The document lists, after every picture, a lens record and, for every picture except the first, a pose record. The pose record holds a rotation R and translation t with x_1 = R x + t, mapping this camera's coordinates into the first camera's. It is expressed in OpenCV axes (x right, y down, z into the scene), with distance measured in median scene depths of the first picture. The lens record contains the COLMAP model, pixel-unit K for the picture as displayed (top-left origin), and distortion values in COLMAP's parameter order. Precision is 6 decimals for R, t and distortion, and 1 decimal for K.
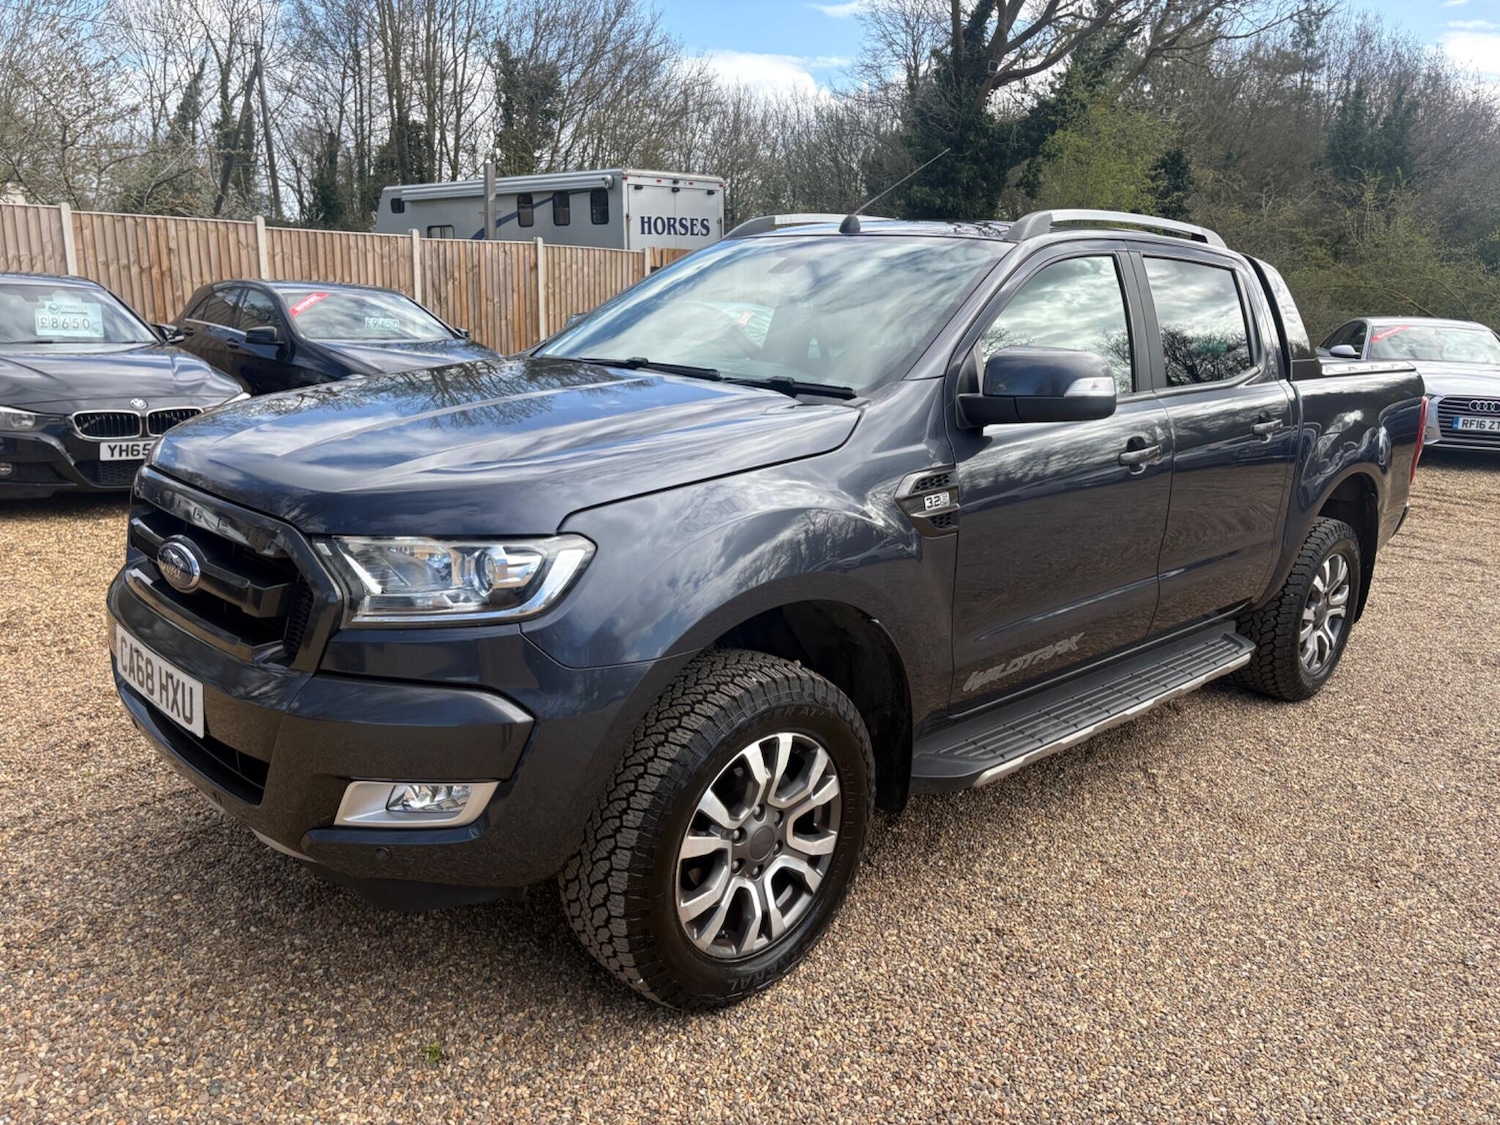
lens RADIAL K [[1136.9, 0, 752.7], [0, 1136.9, 567.8], [0, 0, 1]] dist [0.065601, -0.072420]
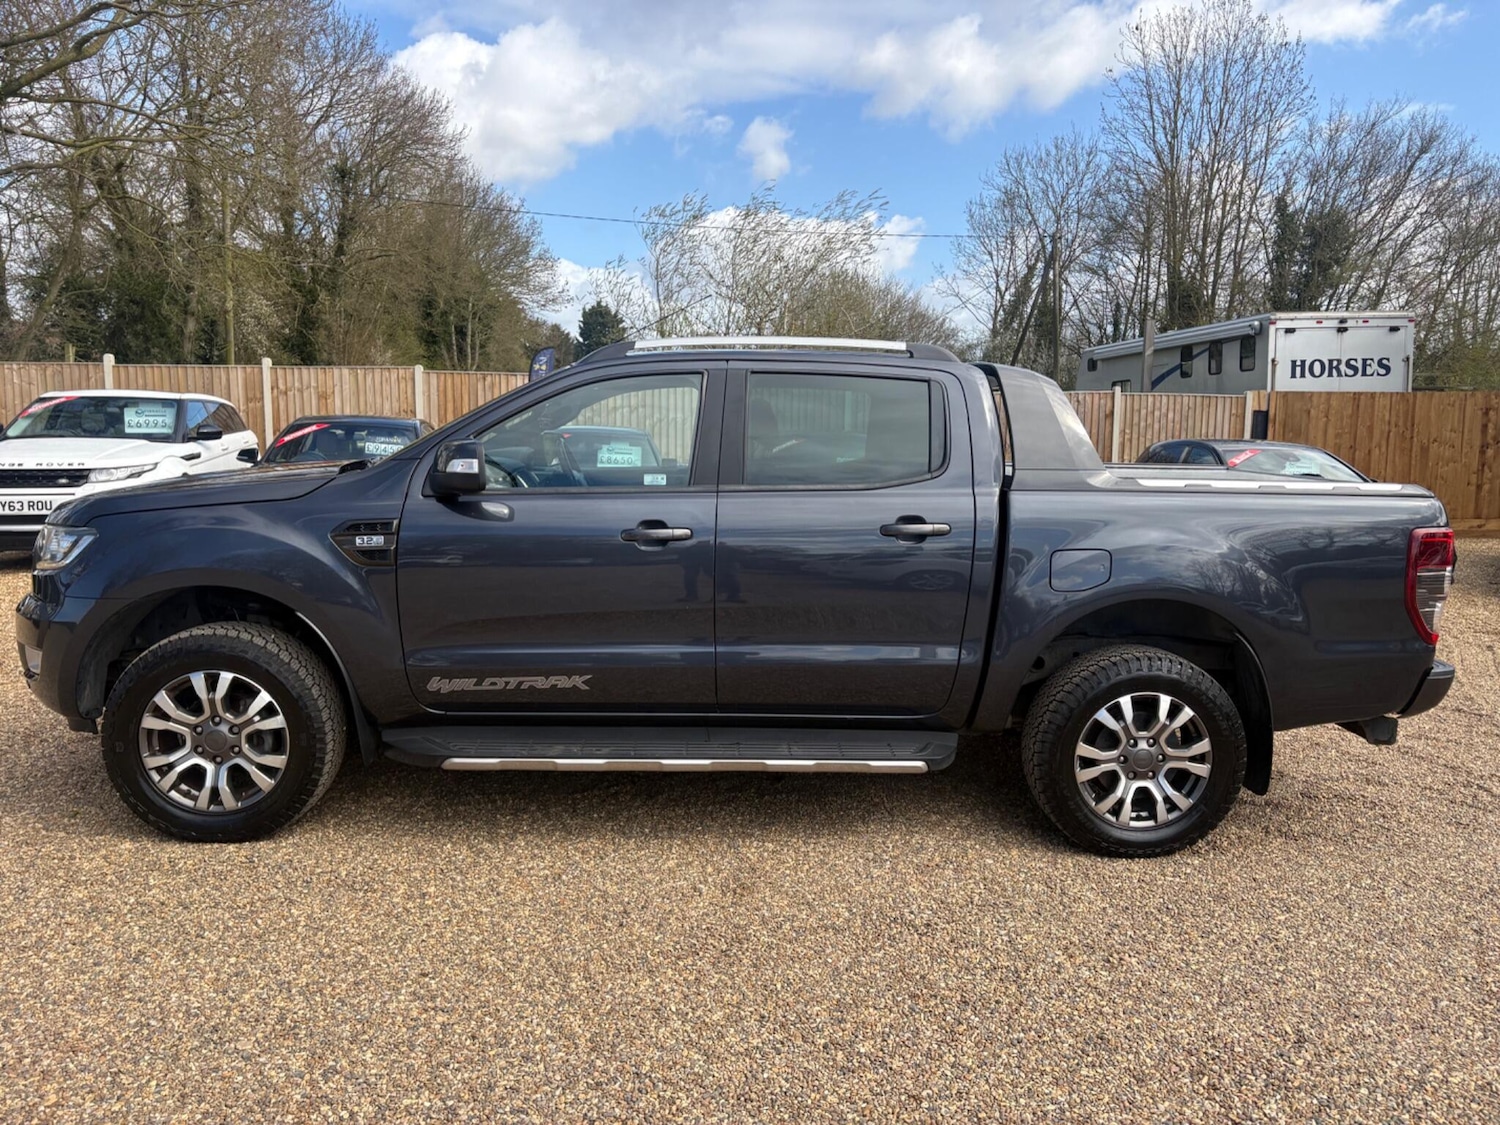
lens RADIAL K [[1136.9, 0, 758.6], [0, 1136.9, 560.5], [0, 0, 1]] dist [0.065601, -0.072420]
pose [[0.754842, 0.057239, -0.653405, 1.234850], [-0.147794, 0.985409, -0.084414, 0.011578], [0.639039, 0.160289, 0.752288, 0.174266]]
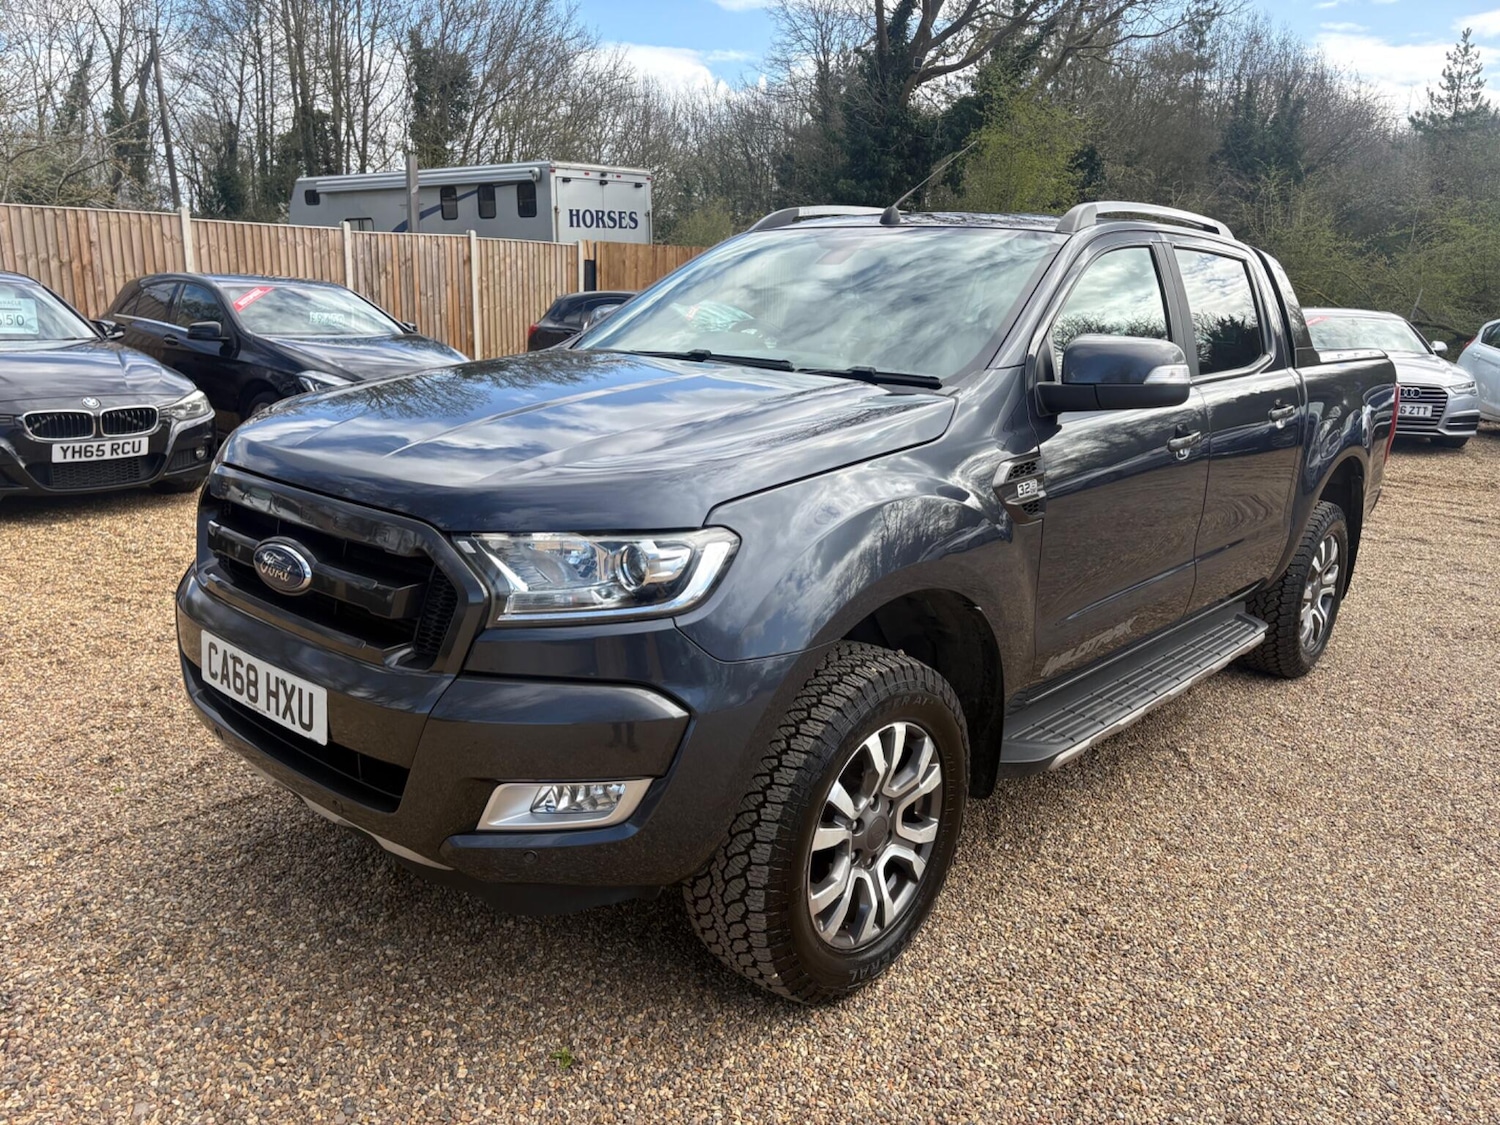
lens RADIAL K [[1136.9, 0, 751.8], [0, 1136.9, 559.7], [0, 0, 1]] dist [0.065601, -0.072420]
pose [[0.996953, -0.020827, 0.075177, -0.130241], [0.020939, 0.999780, -0.000703, 0.000229], [-0.075146, 0.002275, 0.997170, 0.006927]]
